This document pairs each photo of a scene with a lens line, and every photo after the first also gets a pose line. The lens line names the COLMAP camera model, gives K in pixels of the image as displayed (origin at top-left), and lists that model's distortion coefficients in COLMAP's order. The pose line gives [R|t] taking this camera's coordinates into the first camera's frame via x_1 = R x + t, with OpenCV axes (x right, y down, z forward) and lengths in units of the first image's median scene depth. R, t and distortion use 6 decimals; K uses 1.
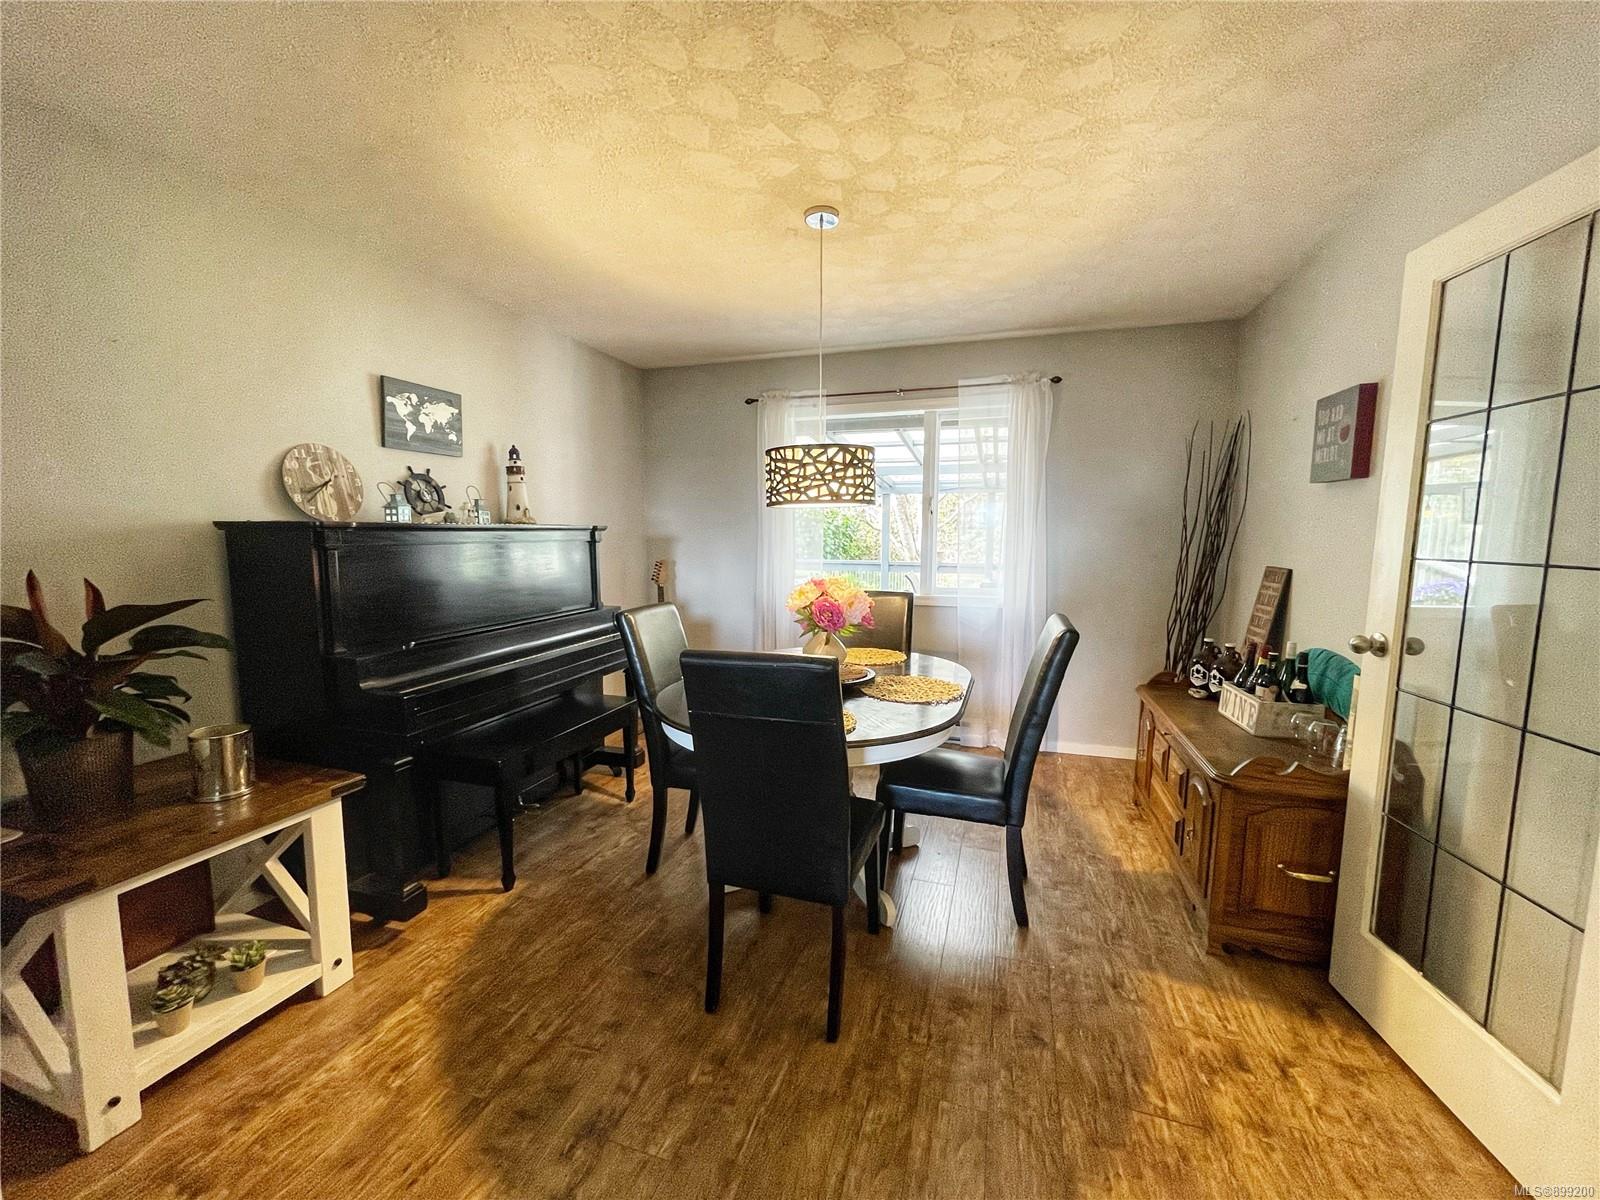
lens RADIAL K [[644.8, 0, 798.2], [0, 644.8, 609.9], [0, 0, 1]] dist [-0.001055, -0.000119]
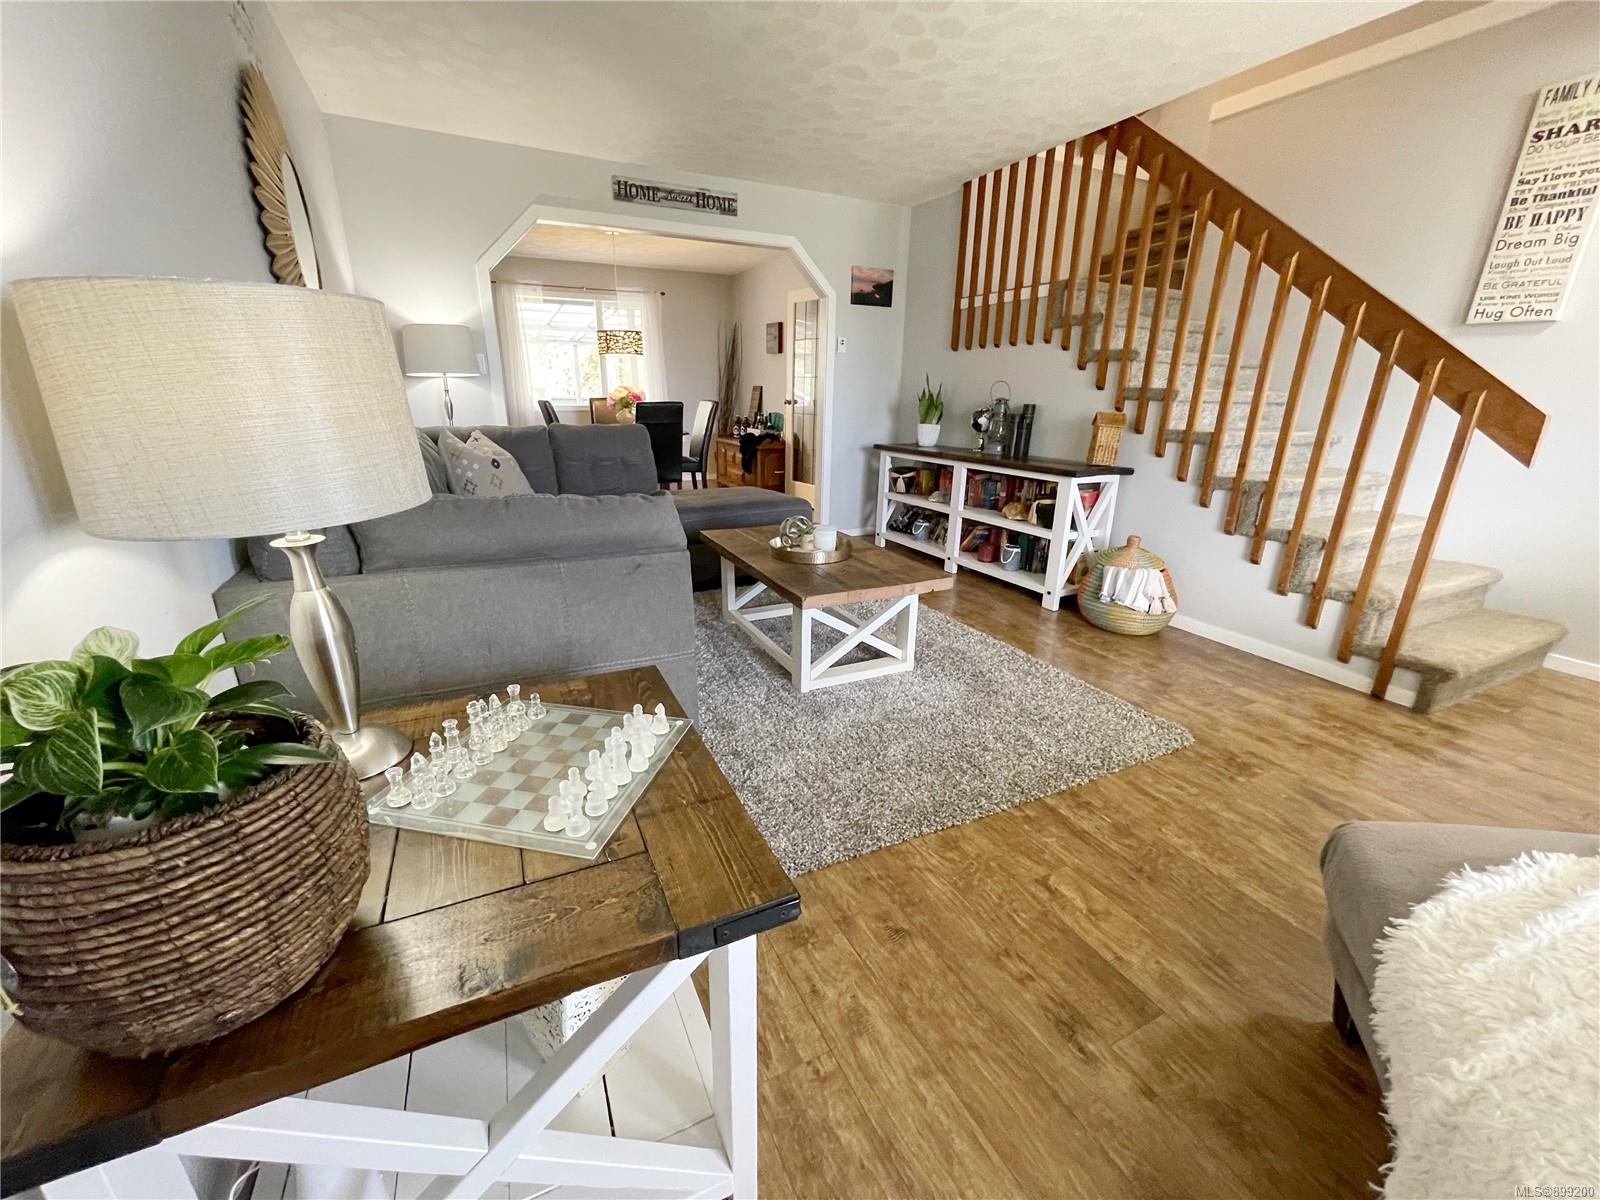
lens RADIAL K [[644.8, 0, 804.3], [0, 644.8, 604.4], [0, 0, 1]] dist [-0.001055, -0.000119]
pose [[0.713048, -0.213608, 0.667783, -1.402950], [0.058114, 0.967188, 0.247326, 0.207137], [-0.698702, -0.137548, 0.702065, -1.456451]]
